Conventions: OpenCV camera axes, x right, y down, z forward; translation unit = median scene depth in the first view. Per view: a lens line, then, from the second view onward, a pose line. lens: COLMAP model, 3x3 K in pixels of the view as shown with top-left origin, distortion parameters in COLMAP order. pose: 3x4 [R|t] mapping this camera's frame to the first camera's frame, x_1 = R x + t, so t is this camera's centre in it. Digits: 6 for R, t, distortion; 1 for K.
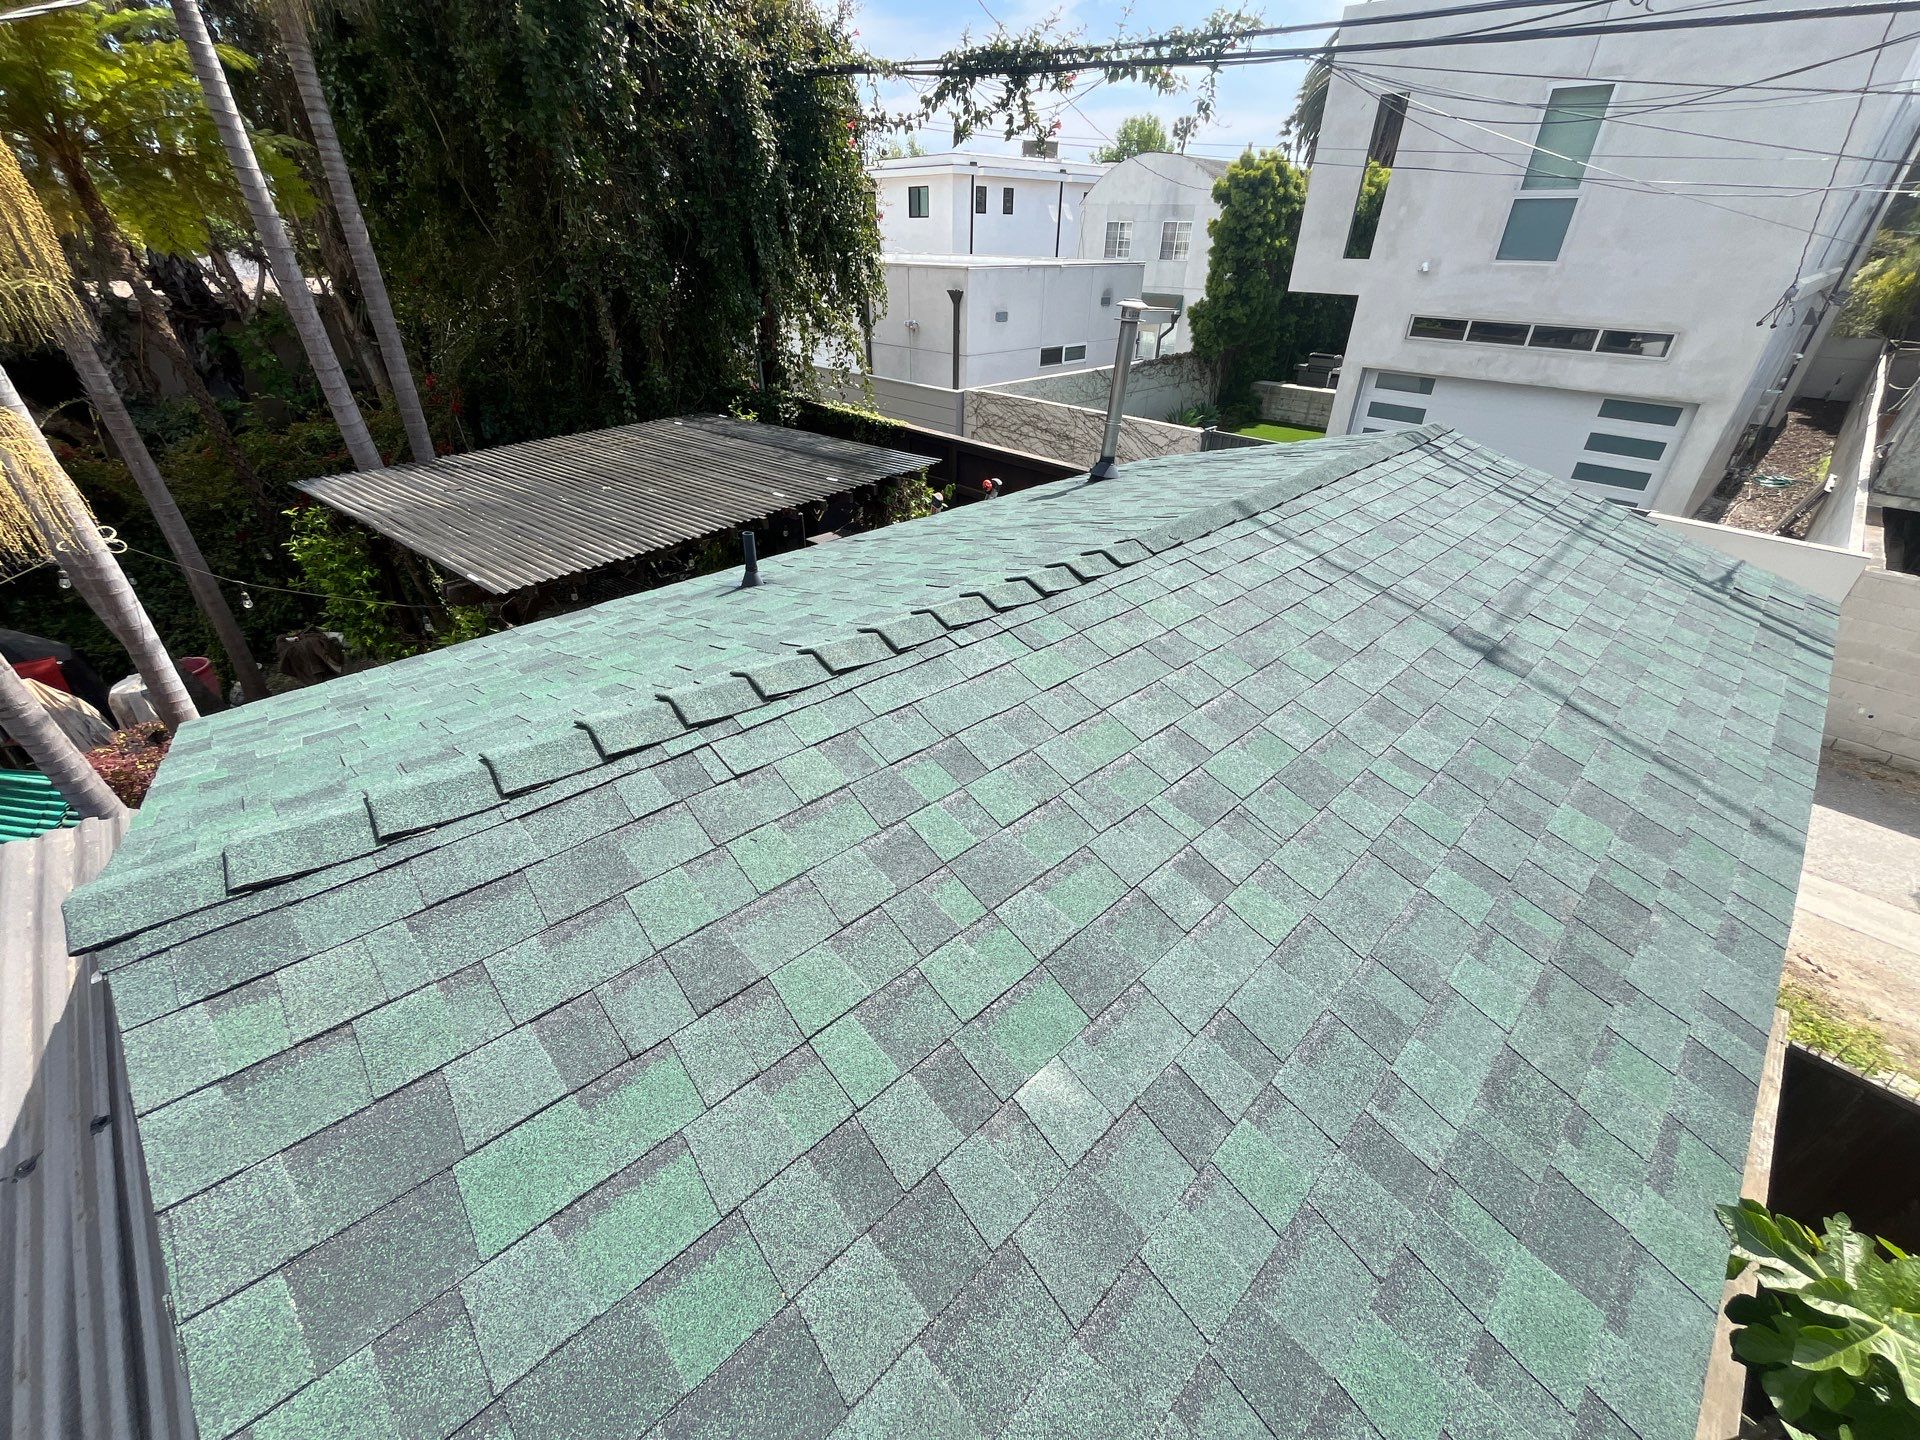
lens RADIAL K [[781.5, 0, 966.0], [0, 781.5, 719.7], [0, 0, 1]] dist [-0.001380, -0.000057]
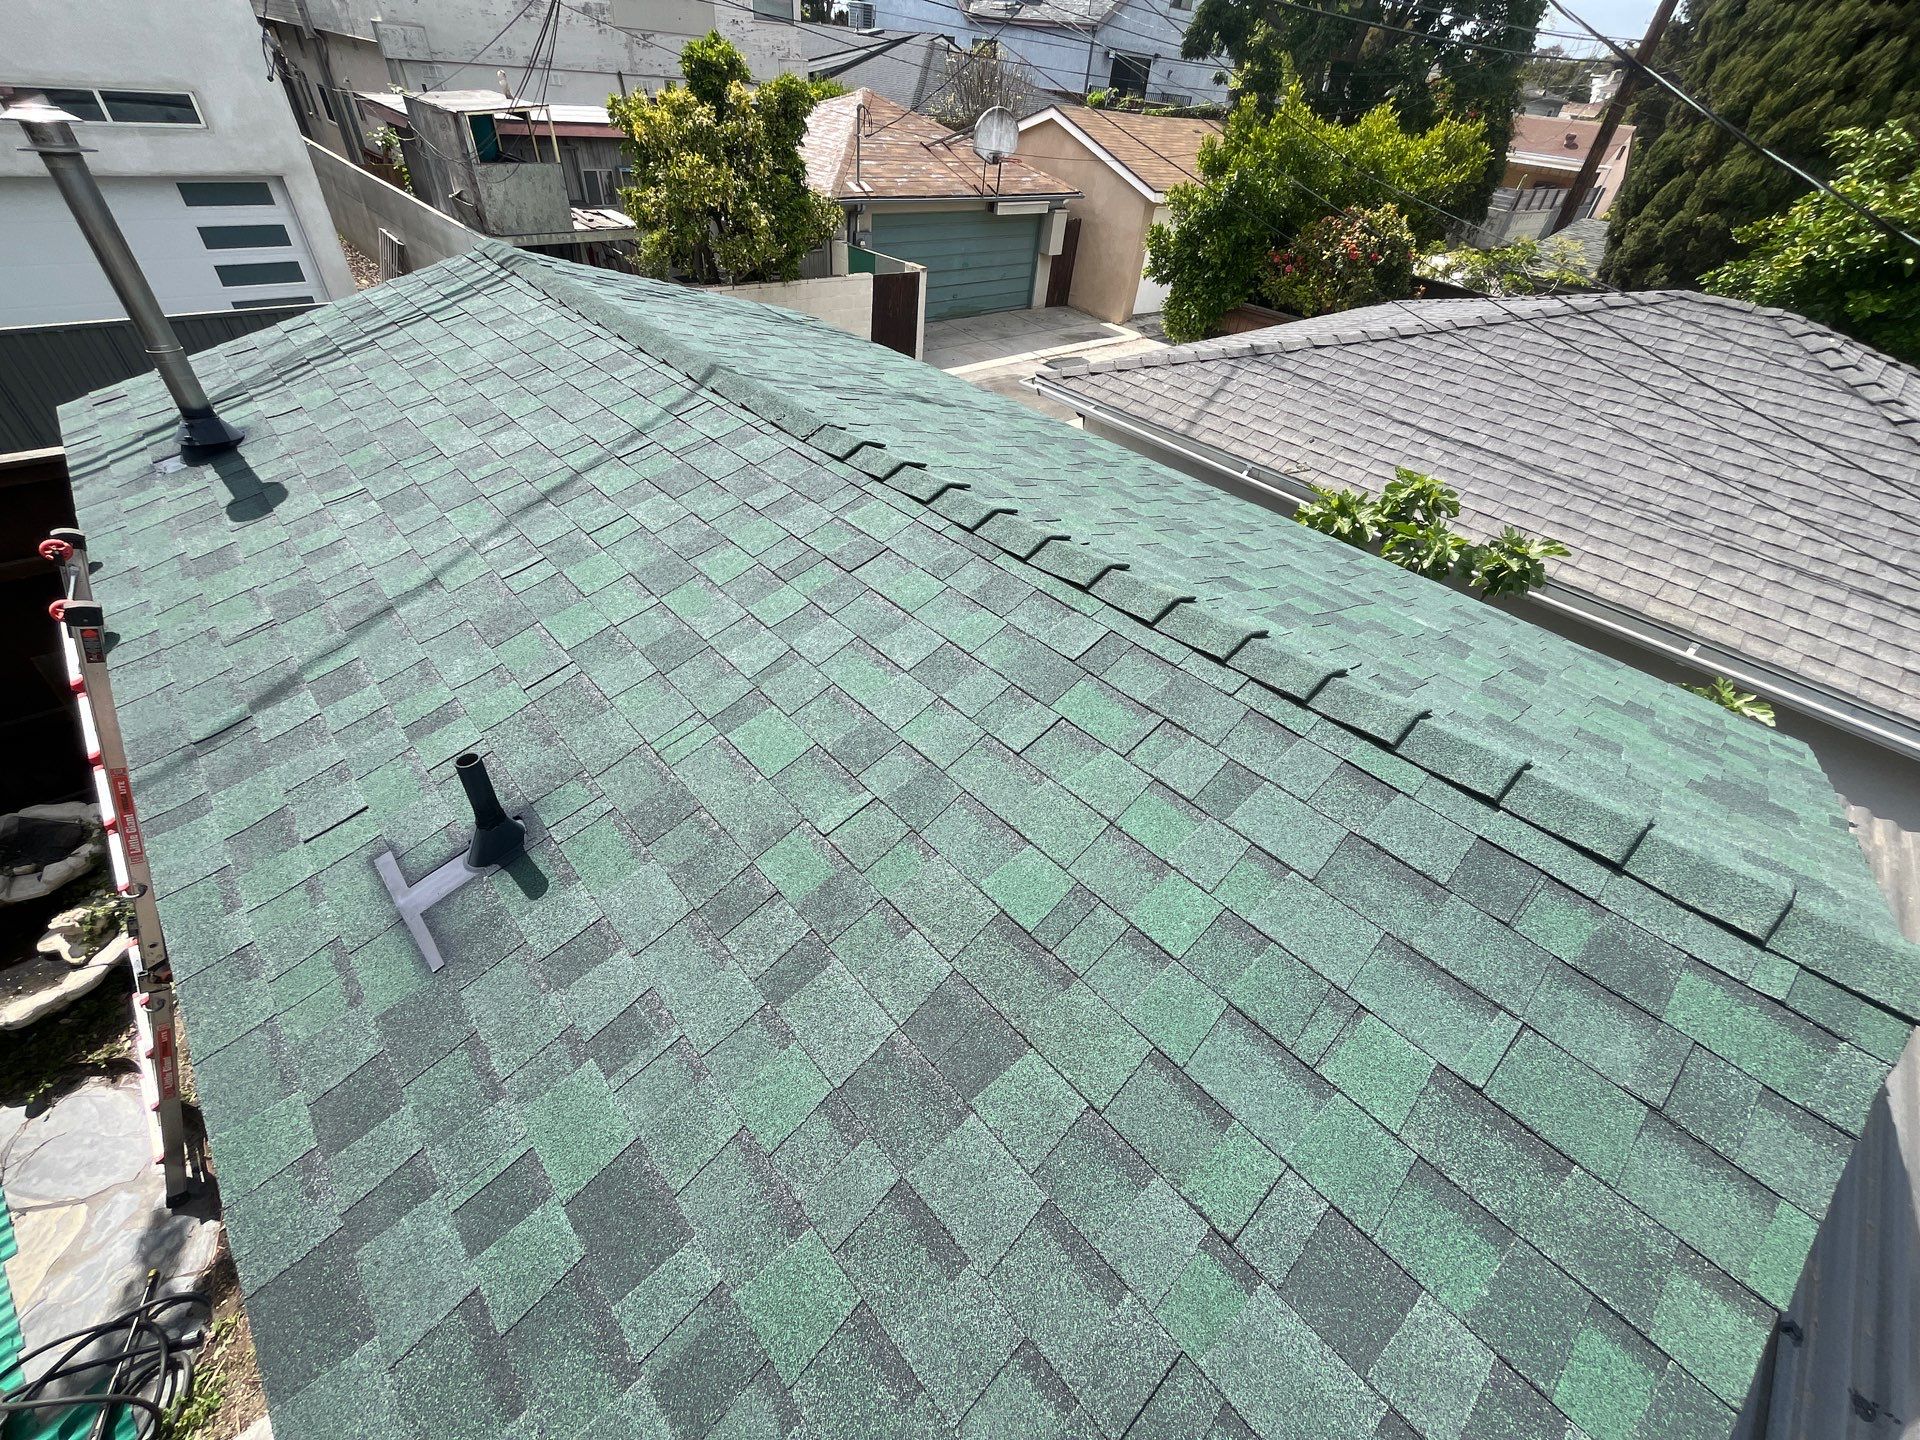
lens RADIAL K [[771.8, 0, 954.2], [0, 771.8, 720.7], [0, 0, 1]] dist [-0.002517, 0.000110]
pose [[0.030835, -0.656380, 0.753800, -0.184716], [0.453067, 0.681411, 0.574813, -0.118909], [-0.890943, 0.323798, 0.318395, 0.183686]]
